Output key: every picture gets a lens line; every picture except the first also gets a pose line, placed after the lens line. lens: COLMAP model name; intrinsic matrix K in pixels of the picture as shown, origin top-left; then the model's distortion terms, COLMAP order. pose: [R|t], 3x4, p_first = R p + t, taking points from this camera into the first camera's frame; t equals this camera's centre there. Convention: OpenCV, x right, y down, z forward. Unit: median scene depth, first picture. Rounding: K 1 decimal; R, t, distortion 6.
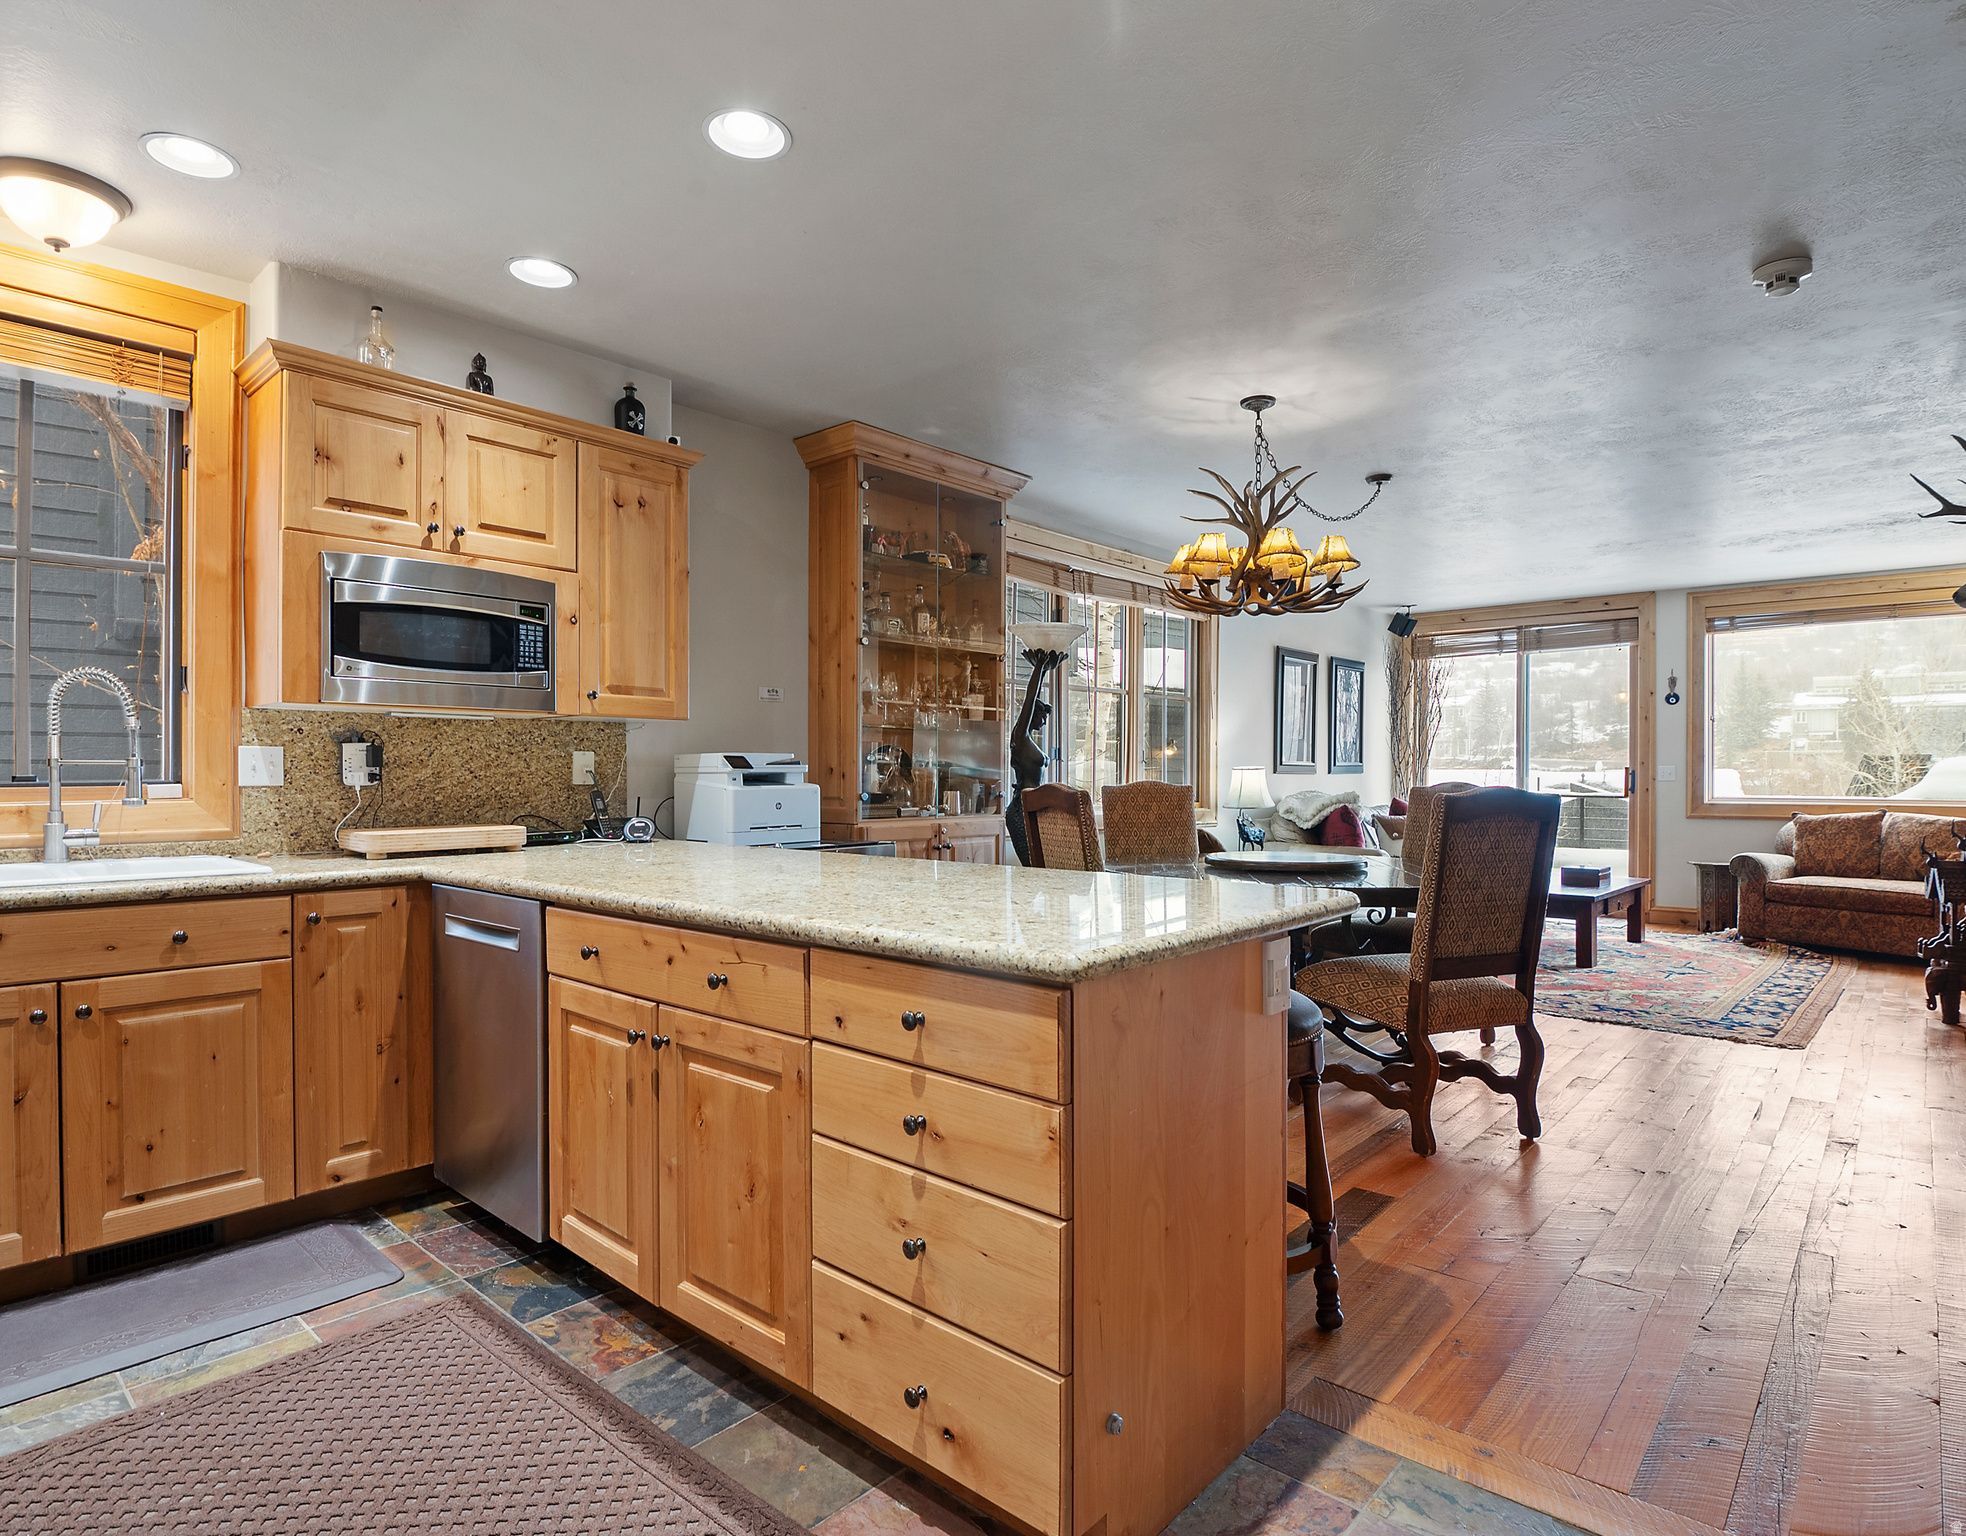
lens RADIAL K [[1058.5, 0, 996.8], [0, 1058.5, 772.3], [0, 0, 1]] dist [-0.010189, -0.012877]
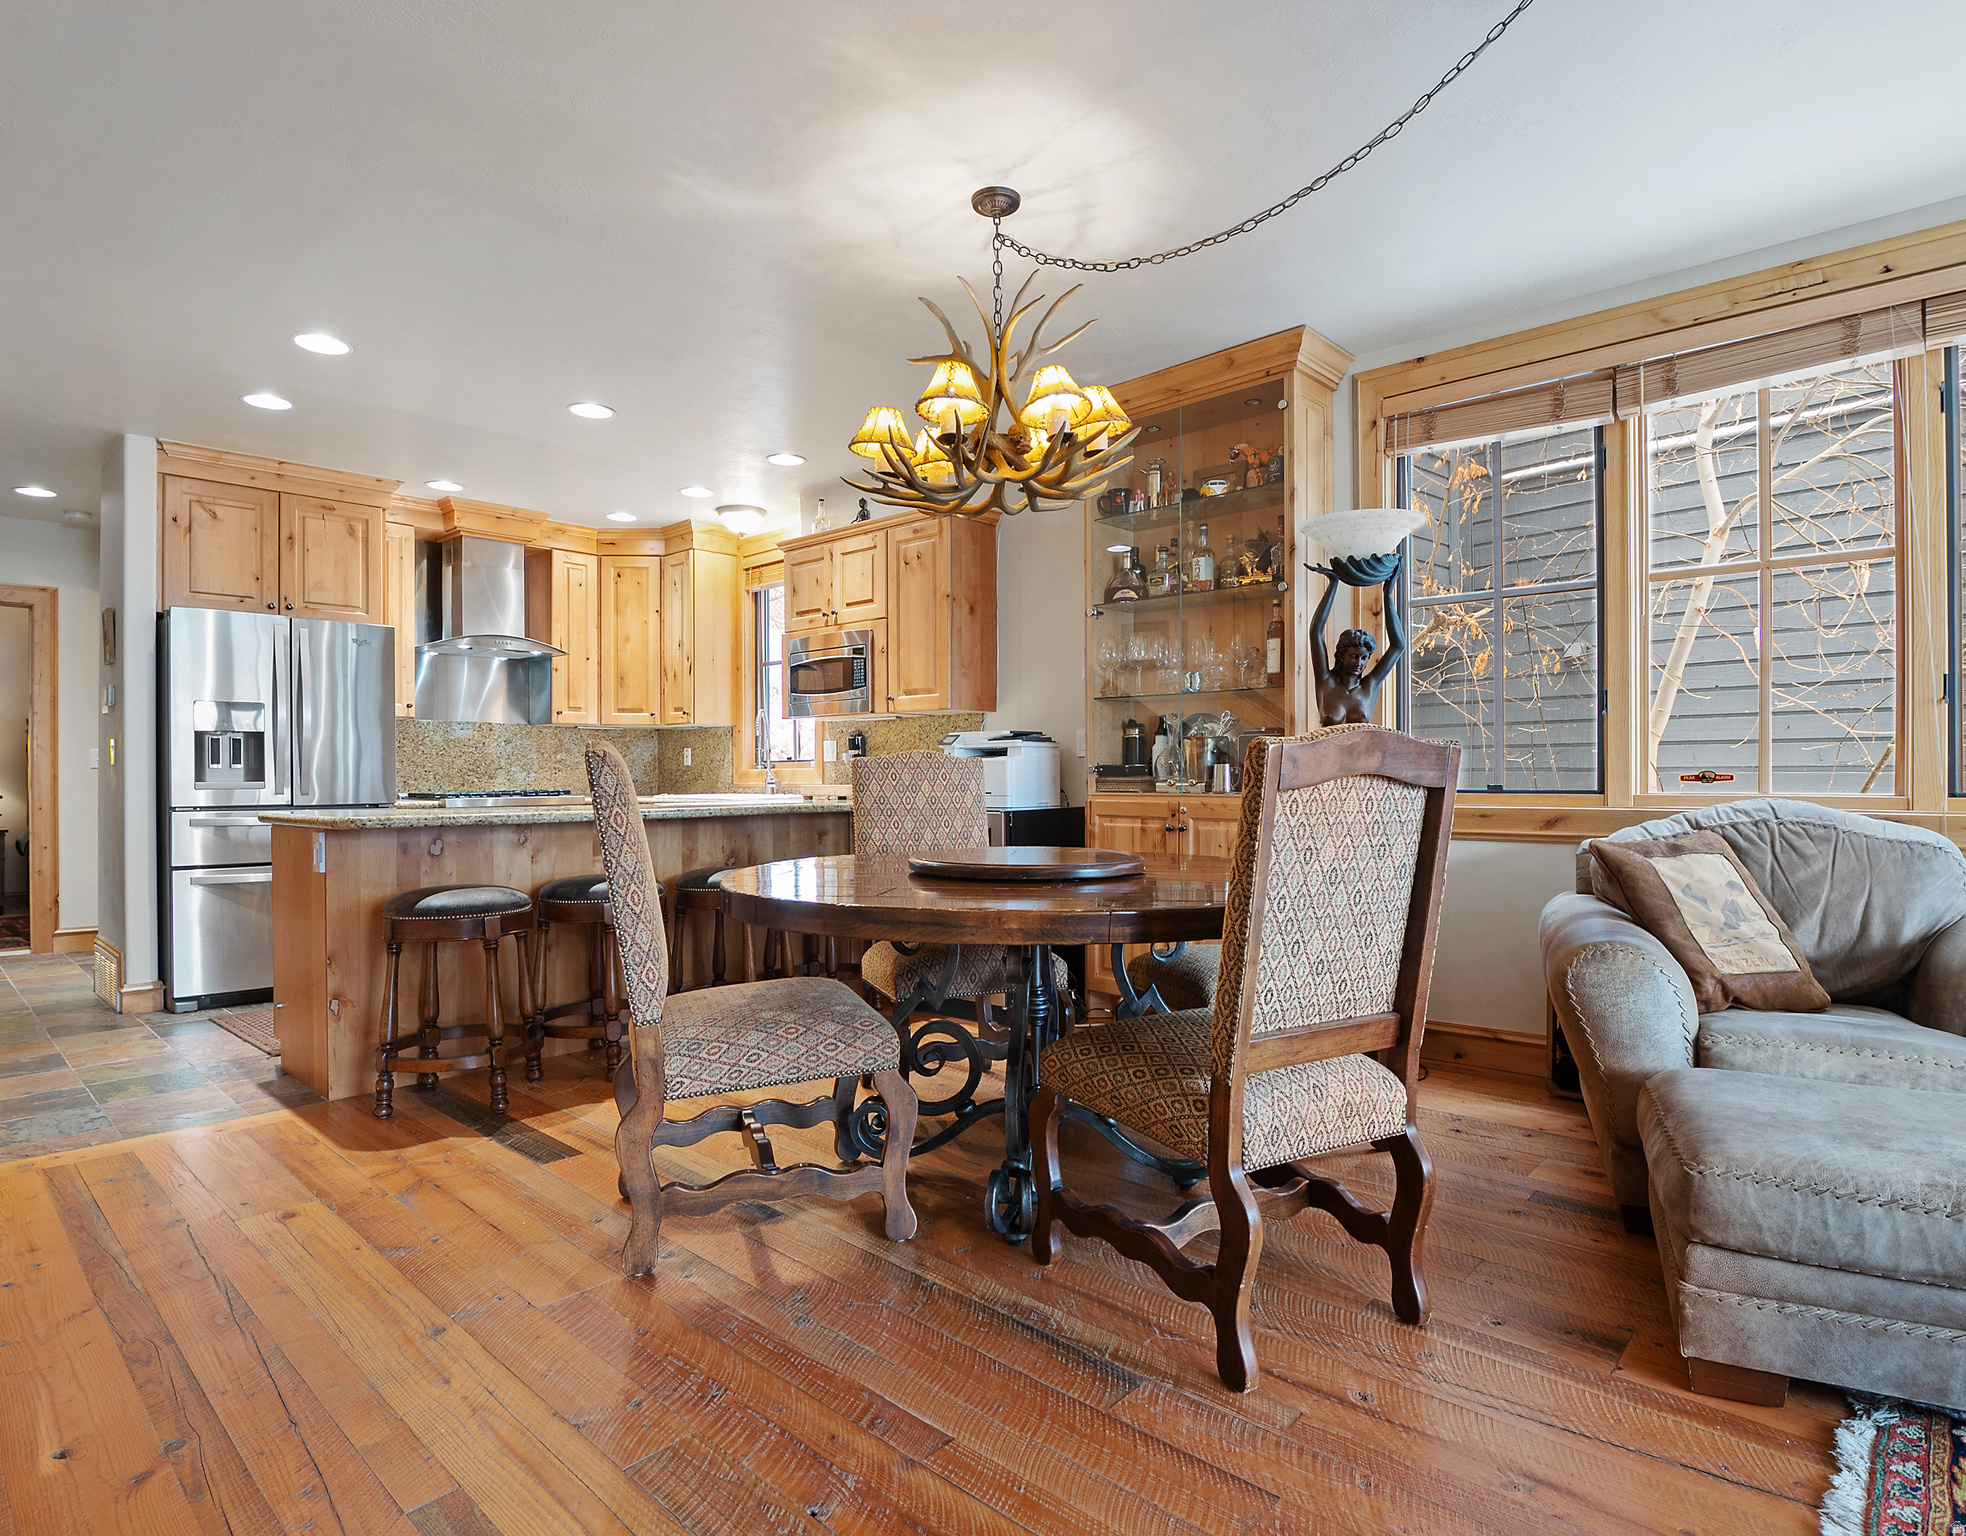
lens RADIAL K [[1058.5, 0, 996.5], [0, 1058.5, 774.8], [0, 0, 1]] dist [-0.010189, -0.012877]
pose [[-0.016468, -0.002541, -0.999861, 0.497415], [0.004045, 0.999988, -0.002608, 0.017398], [0.999856, -0.004087, -0.016457, 0.530862]]
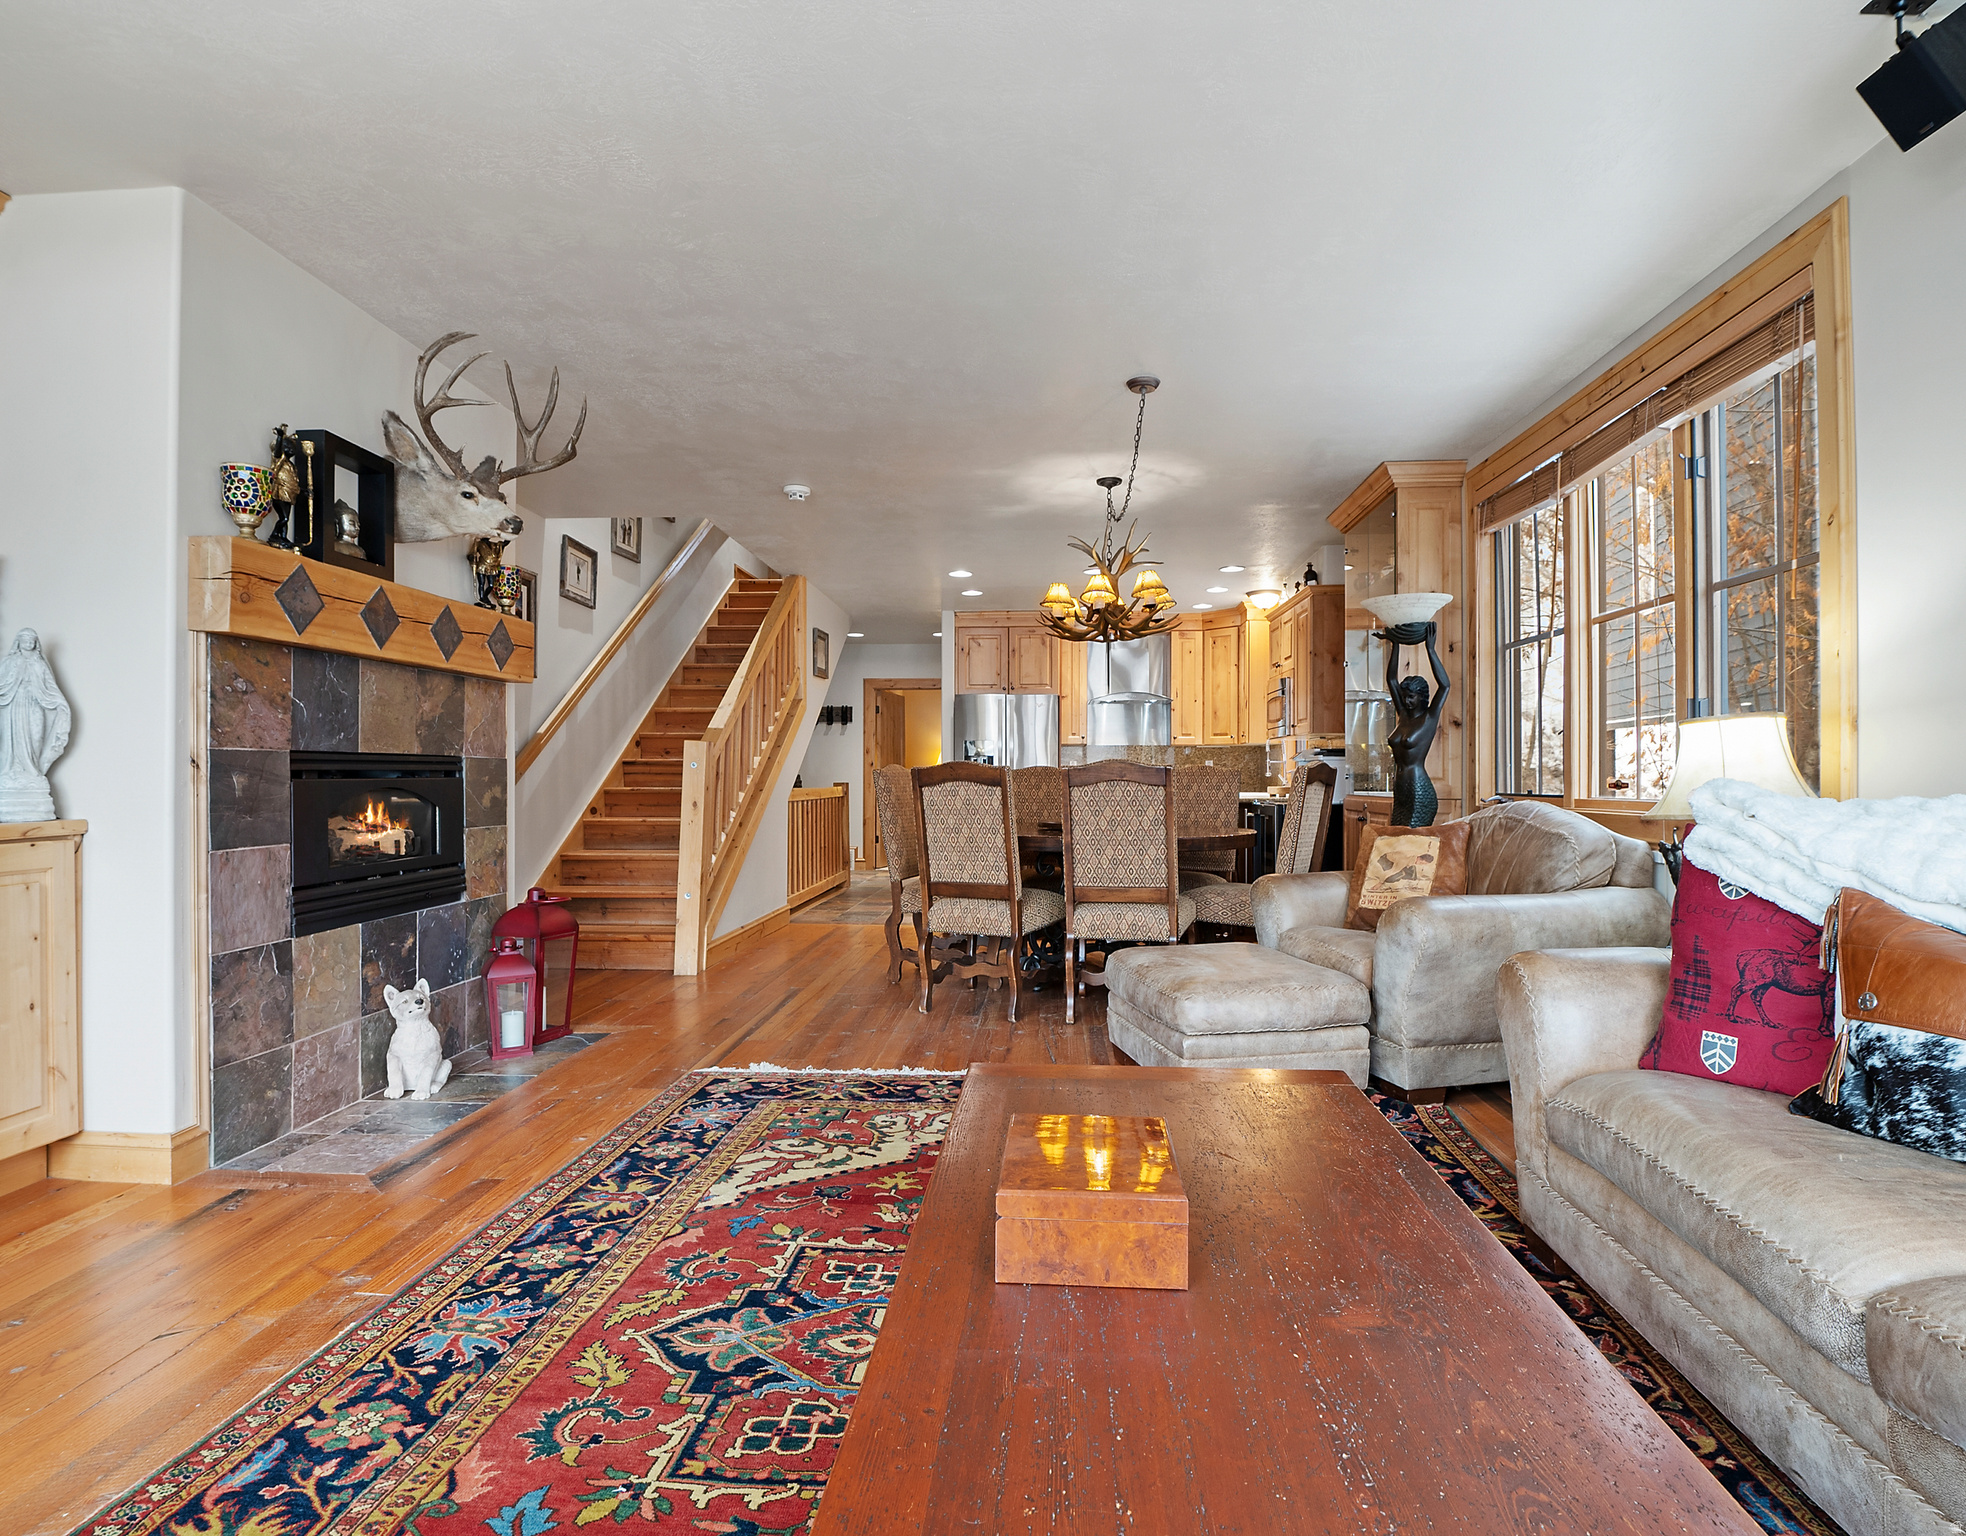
lens RADIAL K [[1058.5, 0, 993.9], [0, 1058.5, 770.6], [0, 0, 1]] dist [-0.010189, -0.012877]
pose [[-0.785274, -0.008320, -0.619092, 0.629296], [-0.003072, 0.999950, -0.009543, 0.017346], [0.619140, -0.005592, -0.785260, 1.035254]]
